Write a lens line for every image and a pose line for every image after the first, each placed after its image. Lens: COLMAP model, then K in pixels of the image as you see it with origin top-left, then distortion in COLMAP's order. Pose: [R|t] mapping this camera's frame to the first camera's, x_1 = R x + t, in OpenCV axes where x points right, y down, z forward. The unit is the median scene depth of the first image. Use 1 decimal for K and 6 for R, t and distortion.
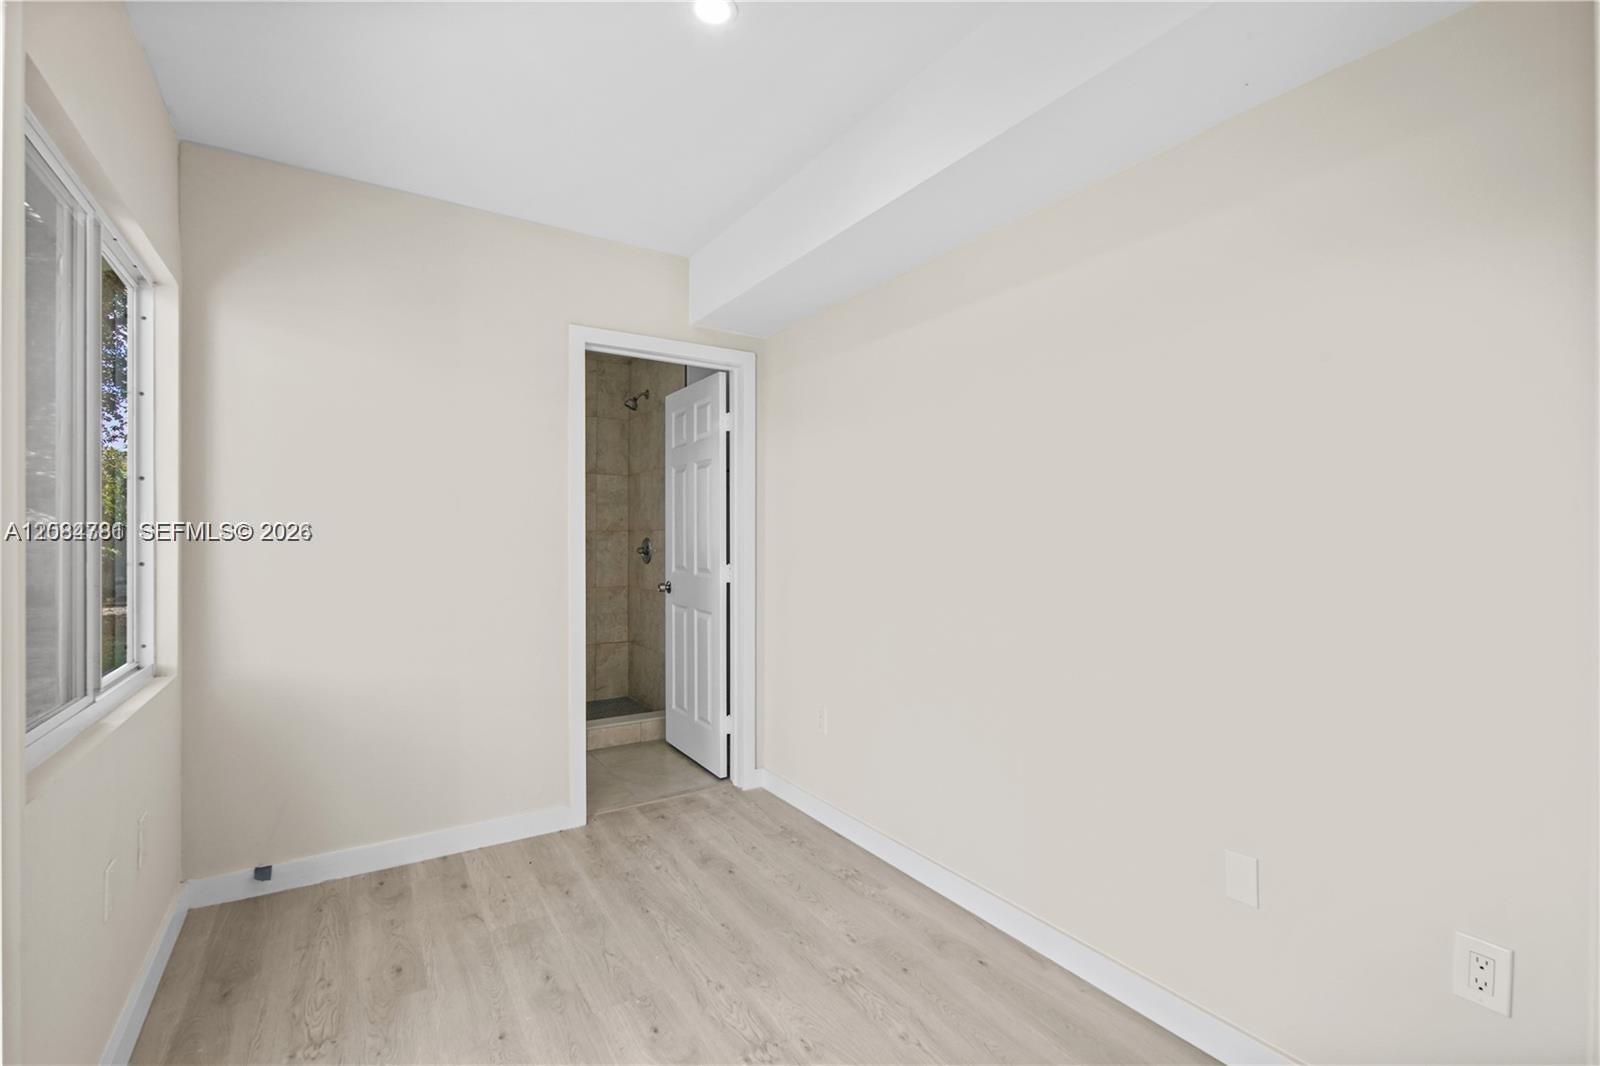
lens RADIAL K [[715.6, 0, 807.0], [0, 715.6, 526.0], [0, 0, 1]] dist [0.000141, -0.000566]
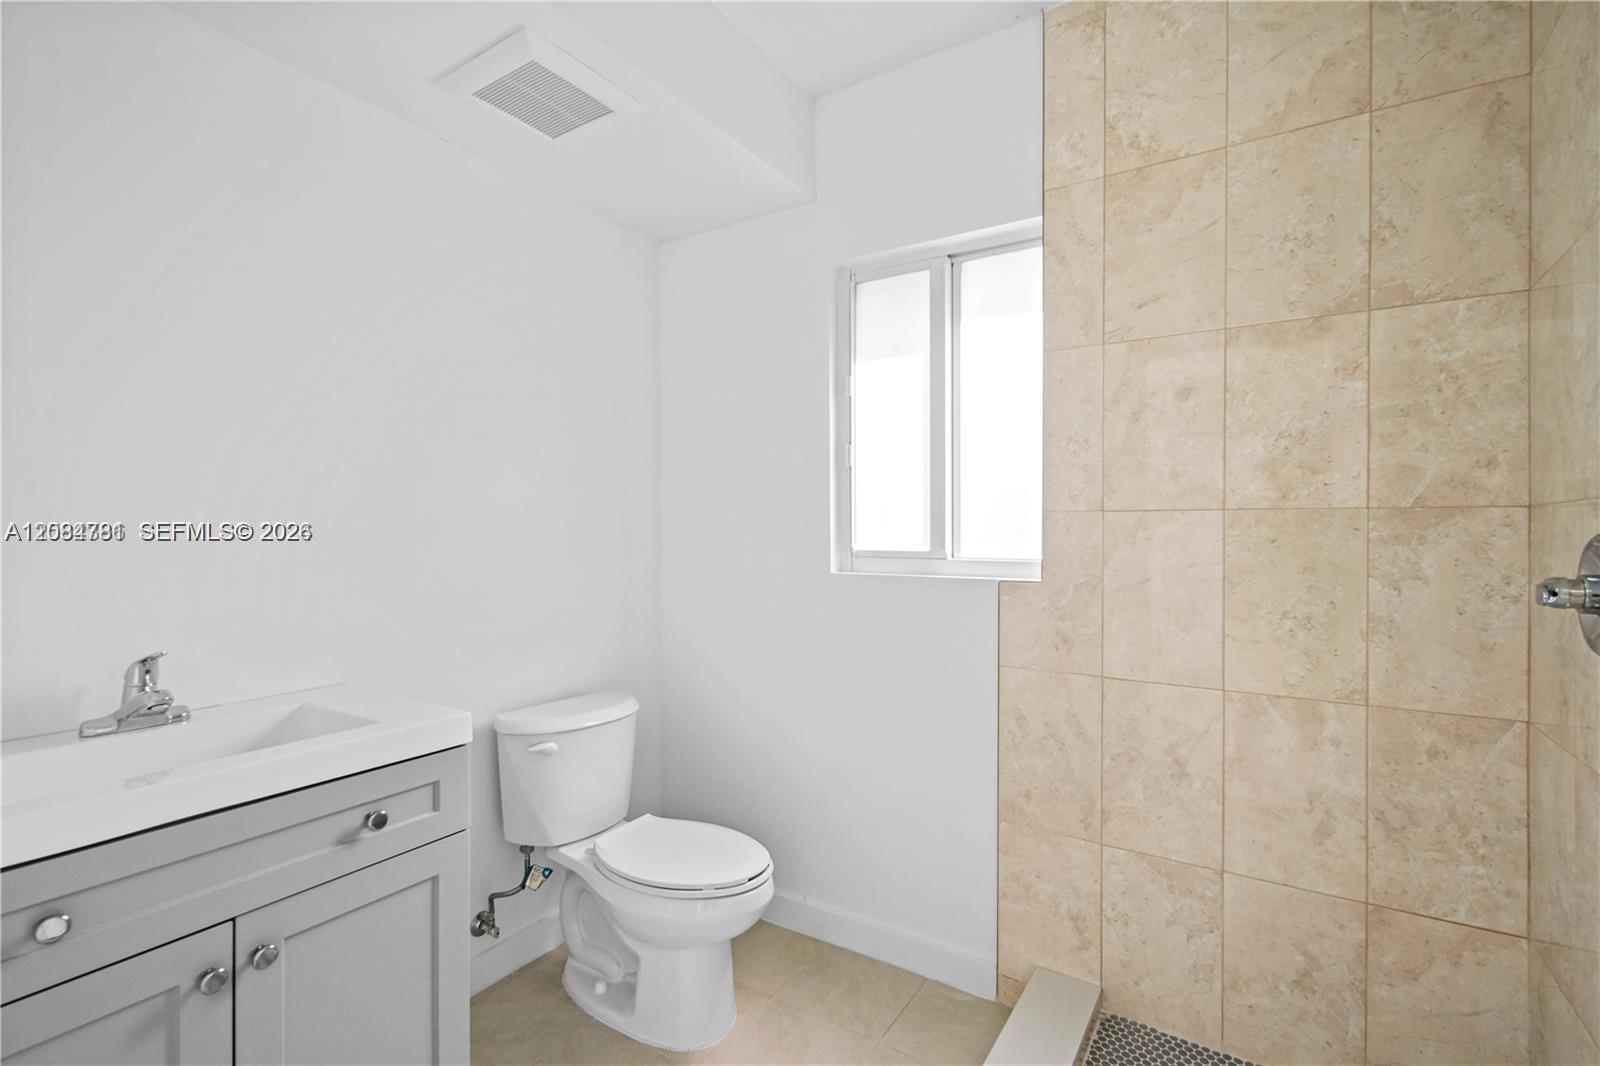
lens RADIAL K [[715.6, 0, 807.0], [0, 715.6, 526.0], [0, 0, 1]] dist [0.000141, -0.000566]
pose [[0.406113, 0.000456, -0.913823, -0.122153], [0.009656, 0.999942, 0.004790, 0.009960], [0.913772, -0.010769, 0.406085, 0.666337]]
